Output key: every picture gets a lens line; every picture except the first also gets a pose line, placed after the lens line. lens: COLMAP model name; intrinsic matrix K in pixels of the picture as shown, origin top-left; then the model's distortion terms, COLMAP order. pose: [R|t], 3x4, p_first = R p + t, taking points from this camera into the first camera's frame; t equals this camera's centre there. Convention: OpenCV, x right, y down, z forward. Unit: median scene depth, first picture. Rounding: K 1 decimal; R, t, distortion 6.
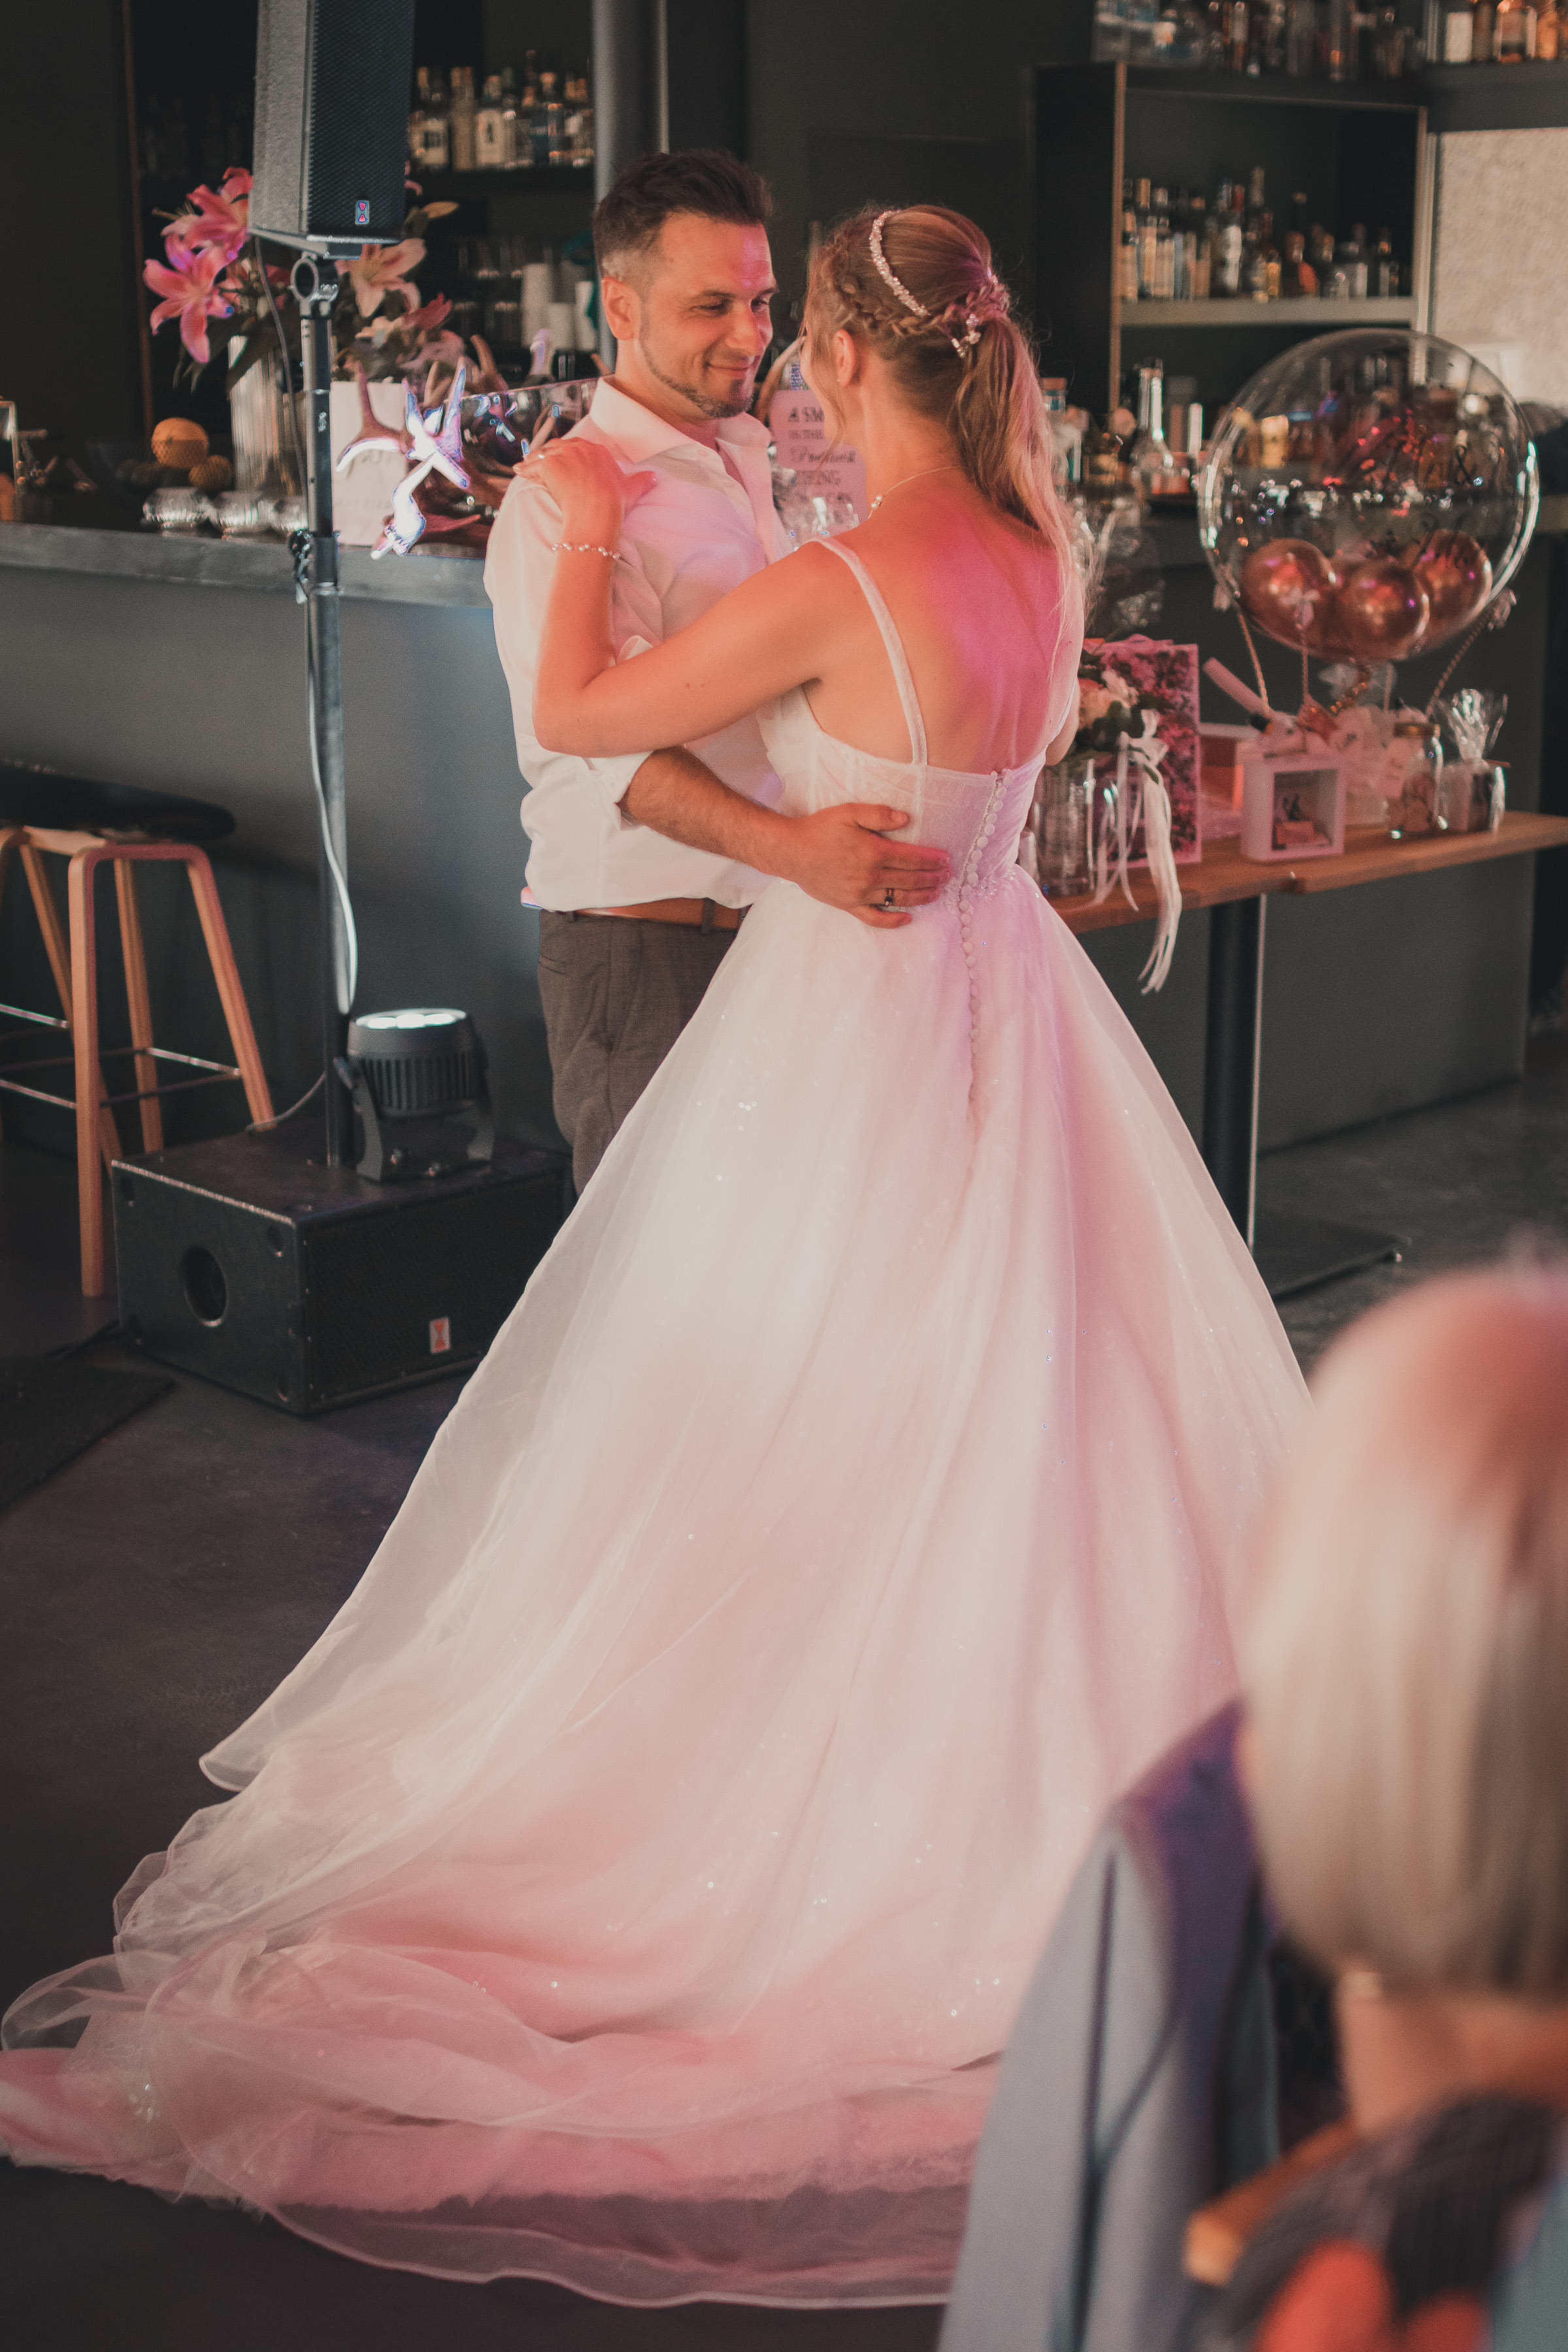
lens RADIAL K [[3220.5, 0, 784.0], [0, 3220.5, 1176.0], [0, 0, 1]] dist [-0.003268, 0.018356]
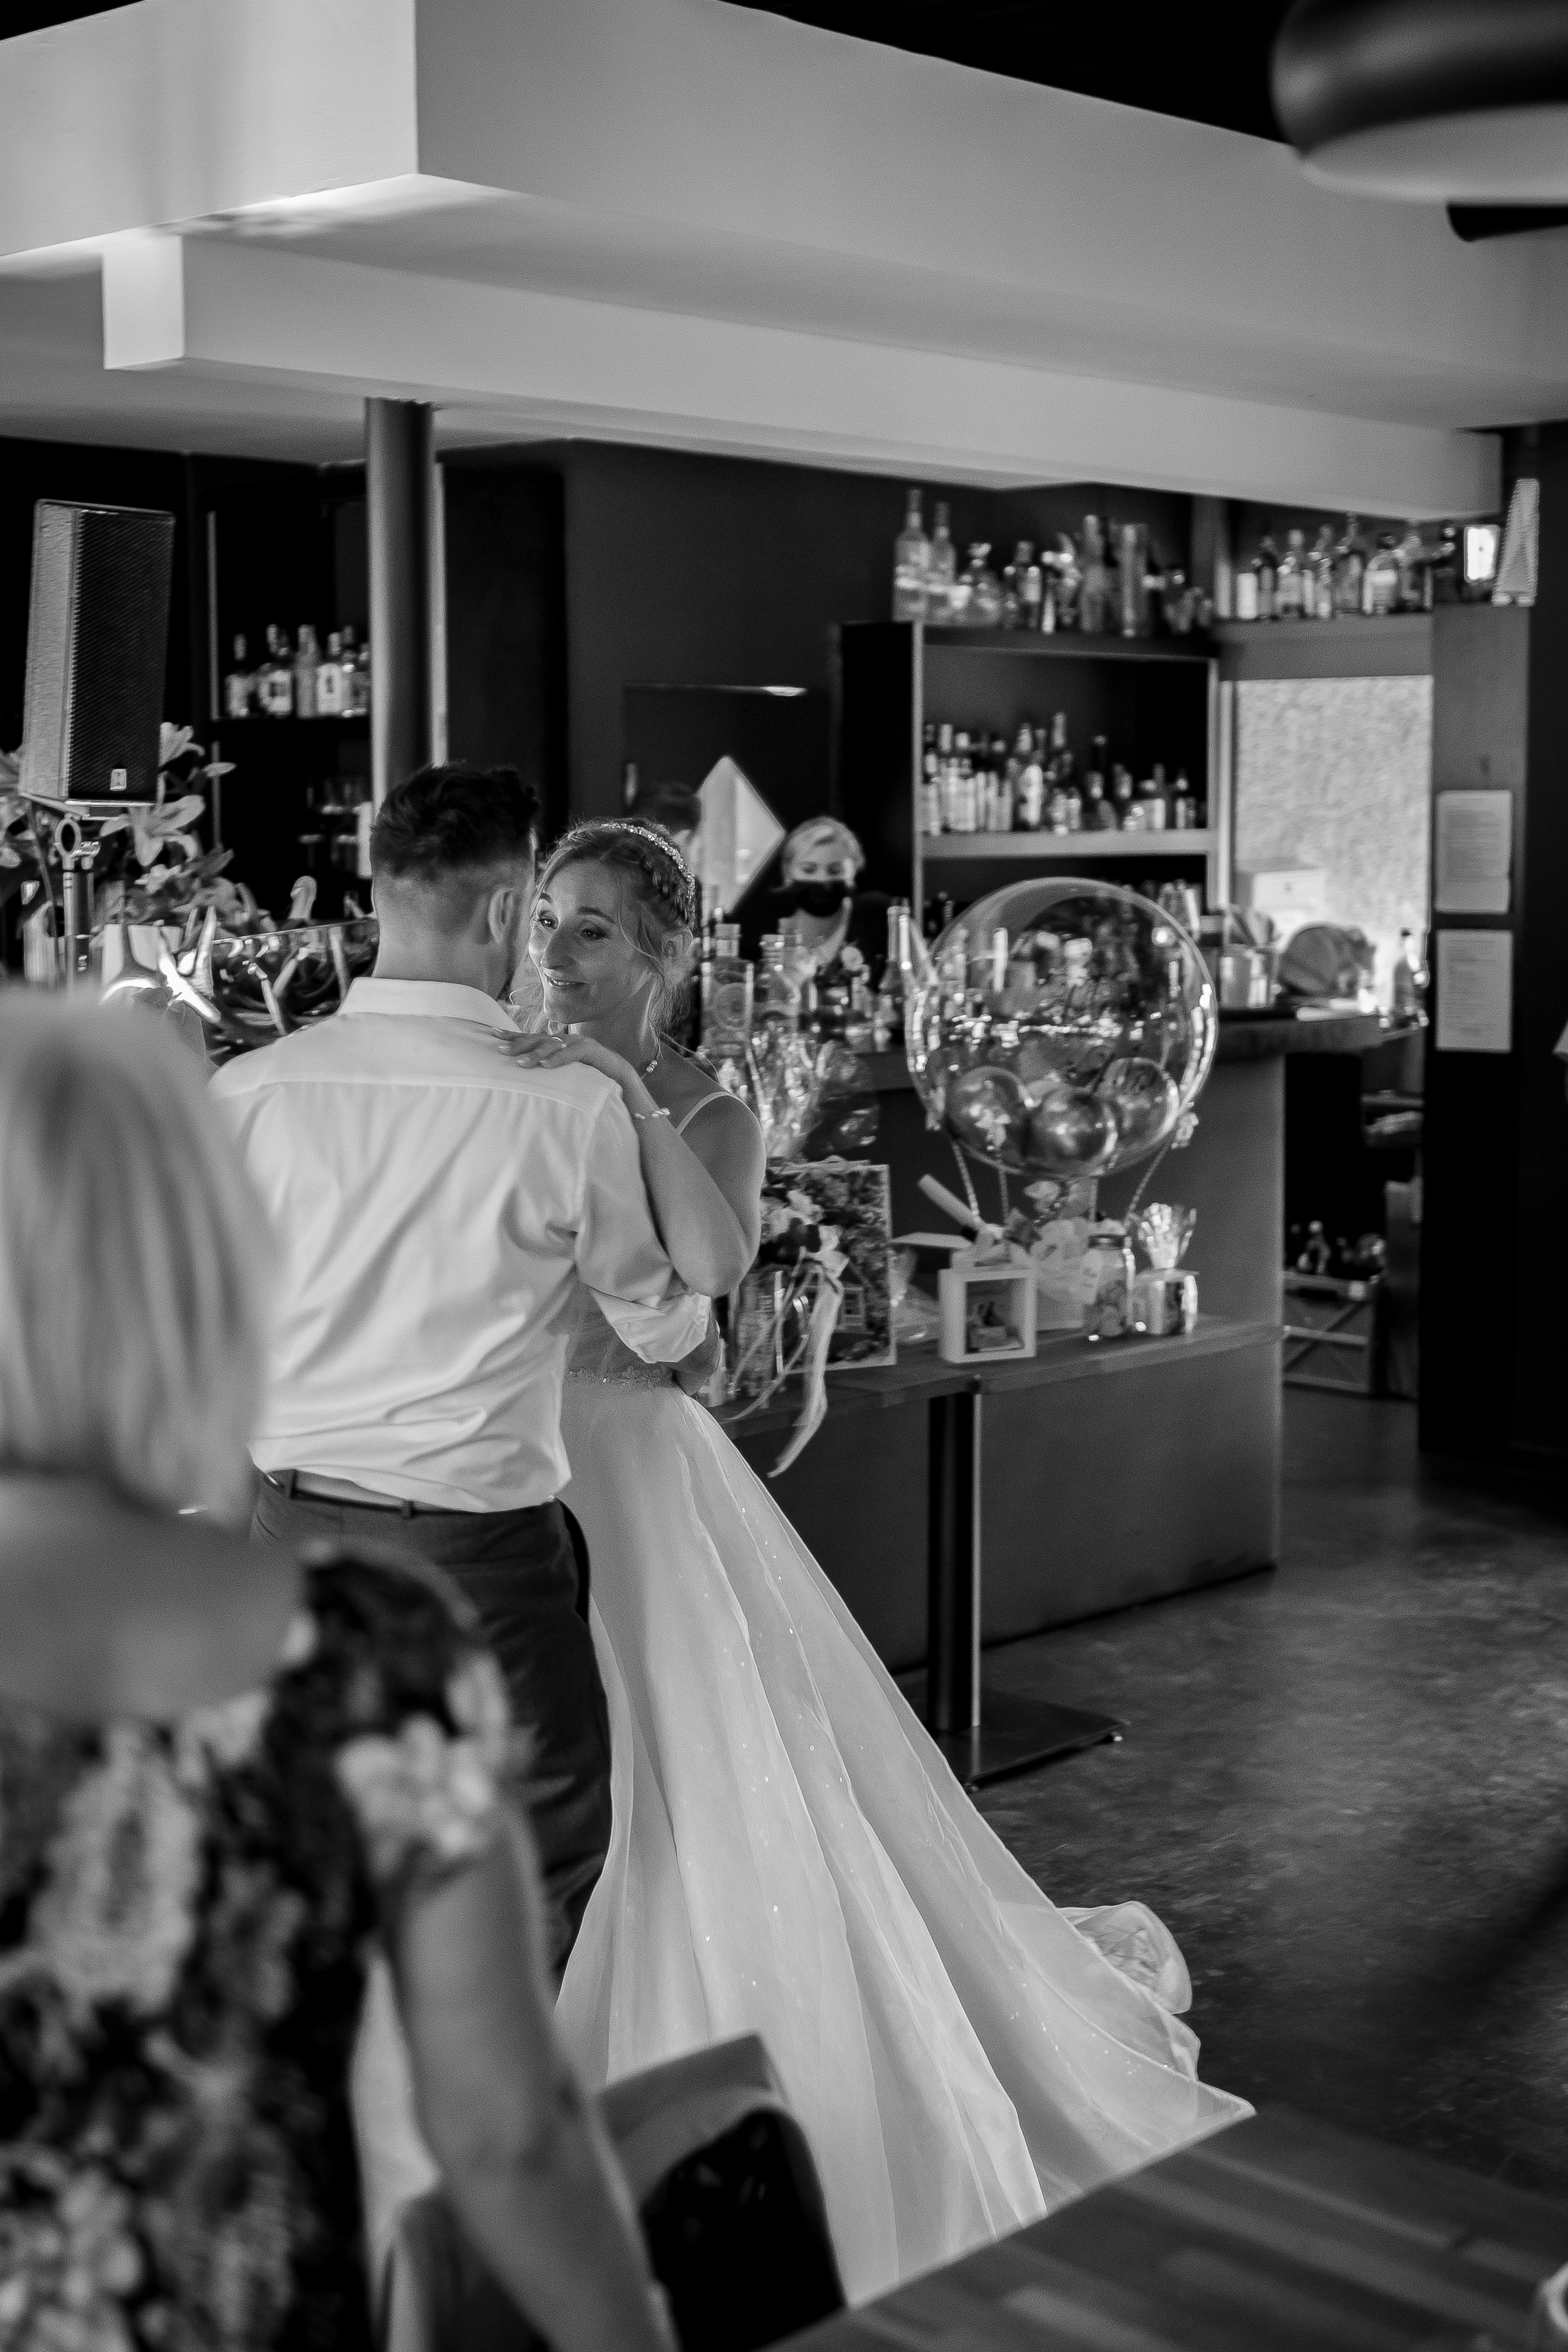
lens RADIAL K [[3220.5, 0, 784.0], [0, 3220.5, 1176.0], [0, 0, 1]] dist [-0.003268, 0.018356]
pose [[0.999937, 0.000865, 0.011161, 0.074327], [0.000817, 0.988708, -0.149853, 0.001265], [-0.011164, 0.149852, 0.988645, -0.066310]]
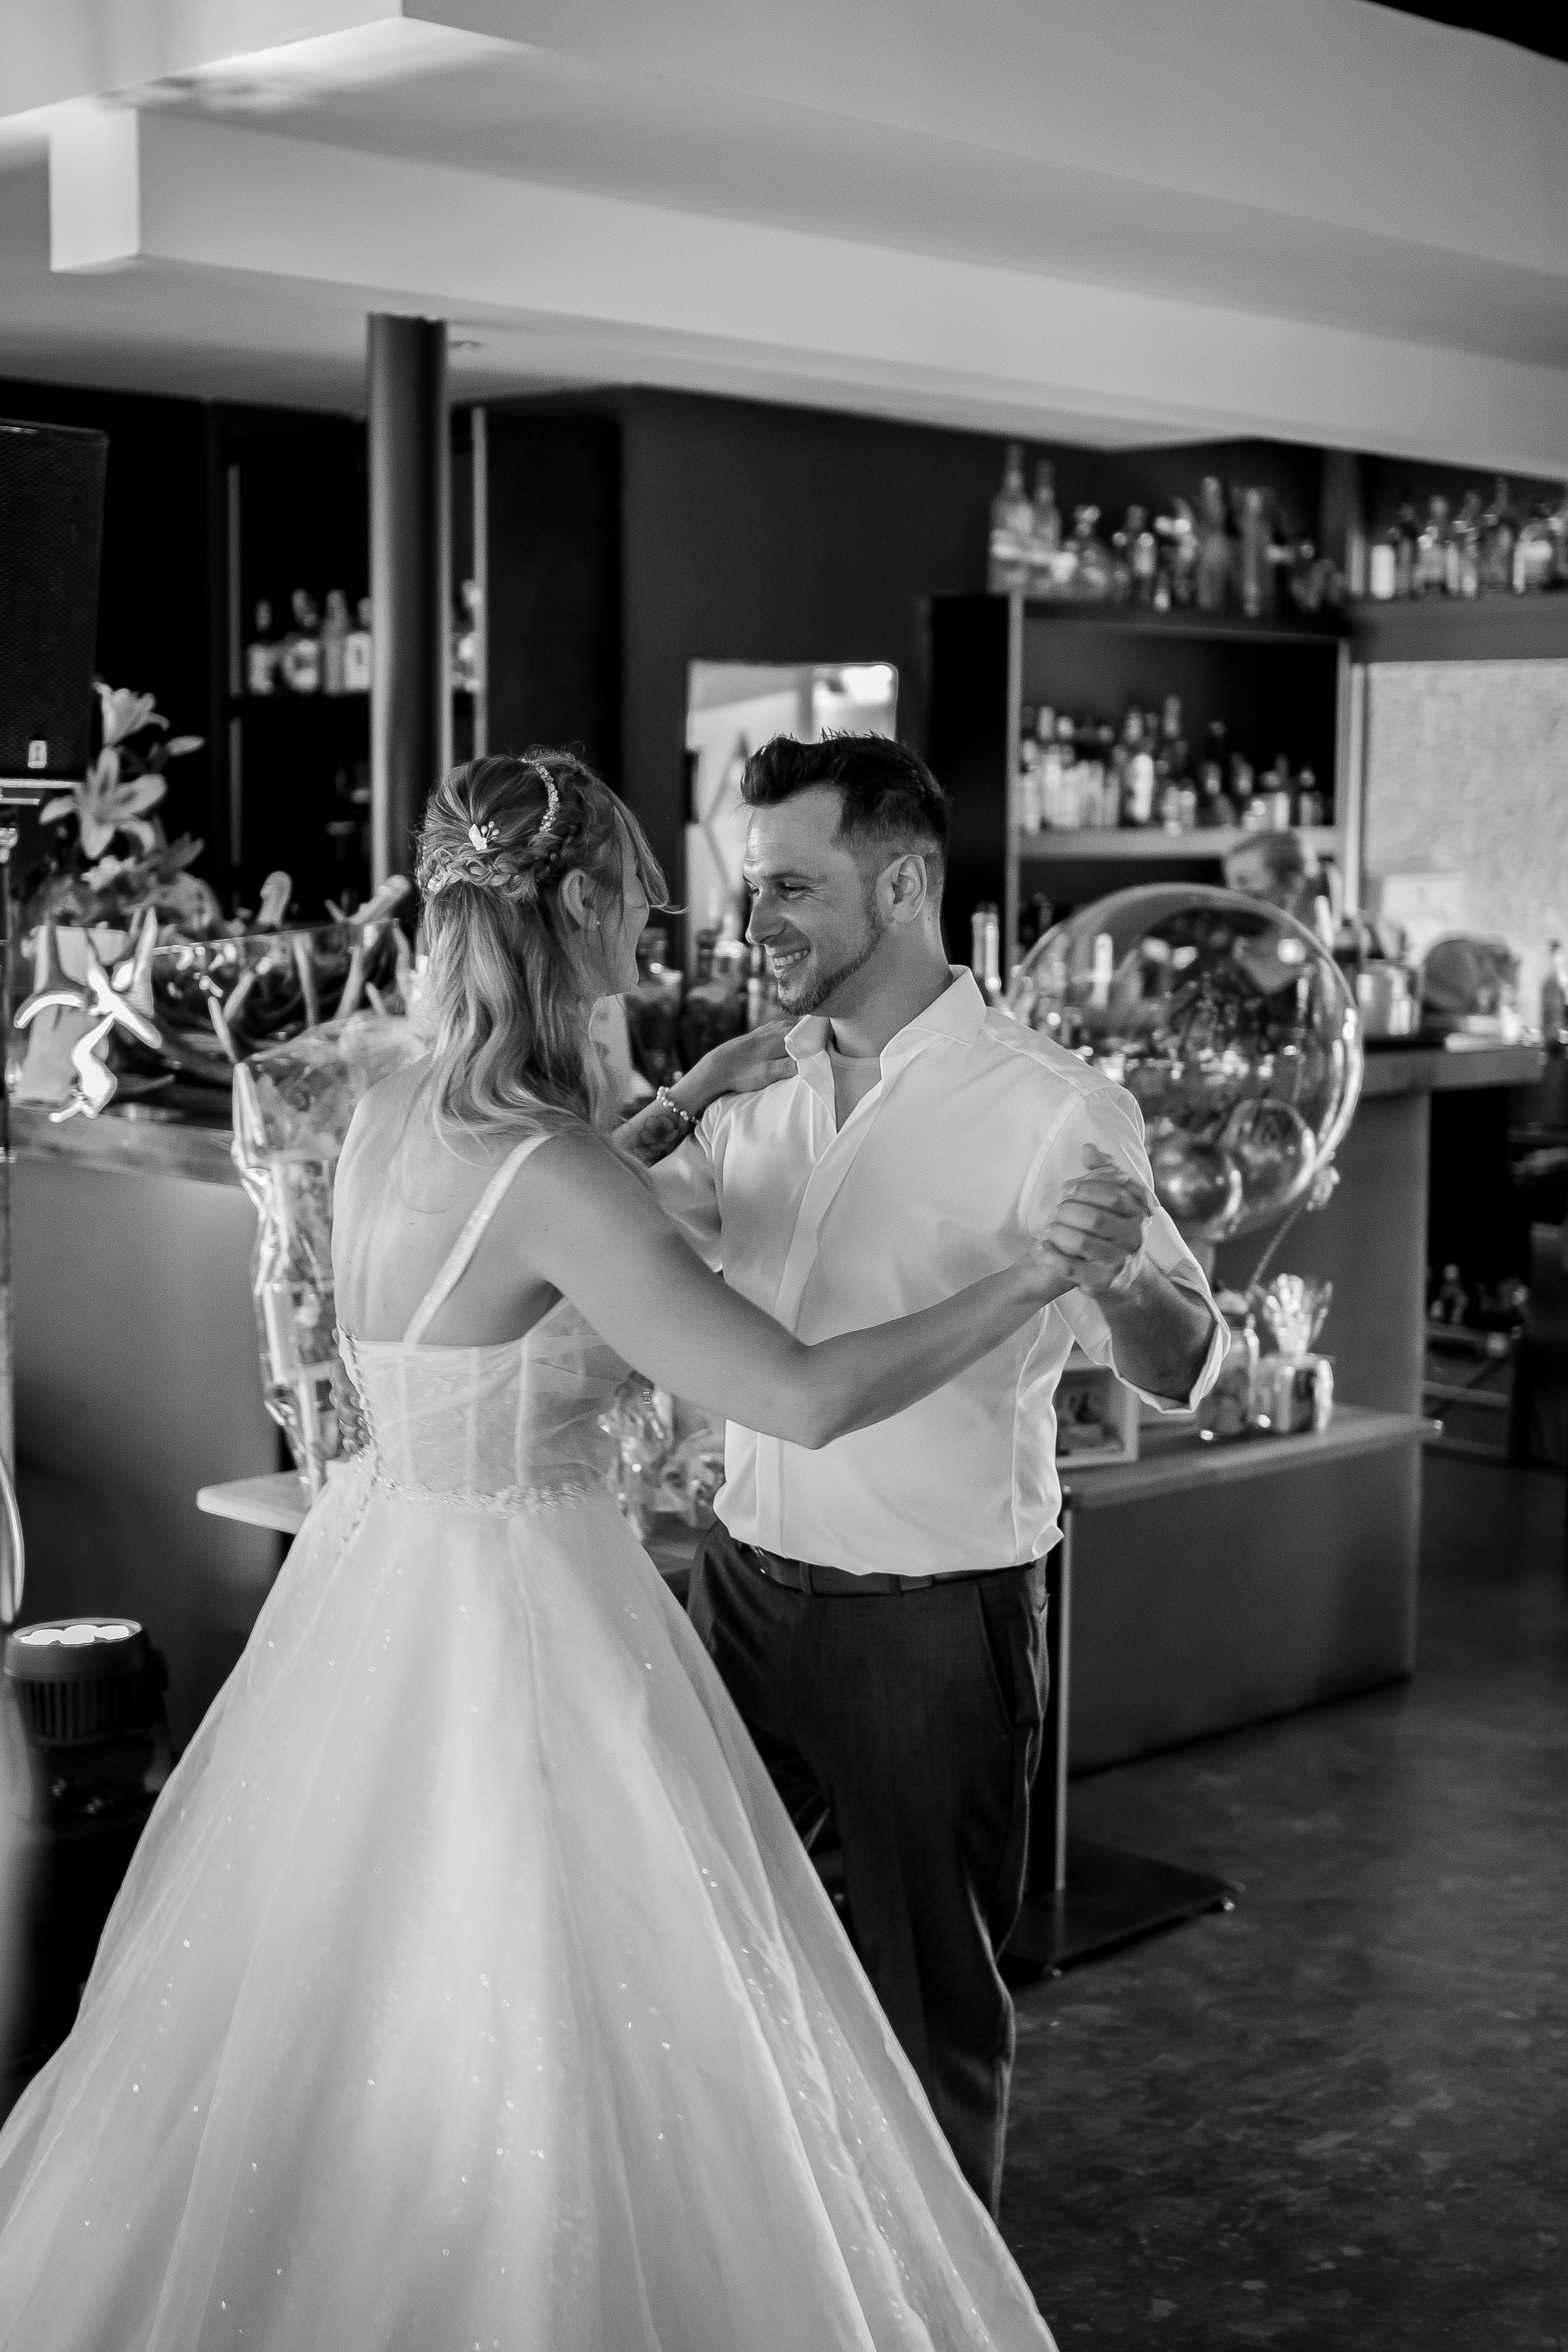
lens RADIAL K [[3220.5, 0, 784.0], [0, 3220.5, 1176.0], [0, 0, 1]] dist [-0.003268, 0.018356]
pose [[0.999690, 0.014666, -0.020095, 0.088358], [-0.017479, 0.988861, -0.147815, -0.042345], [0.017703, 0.148120, 0.988811, 0.099938]]
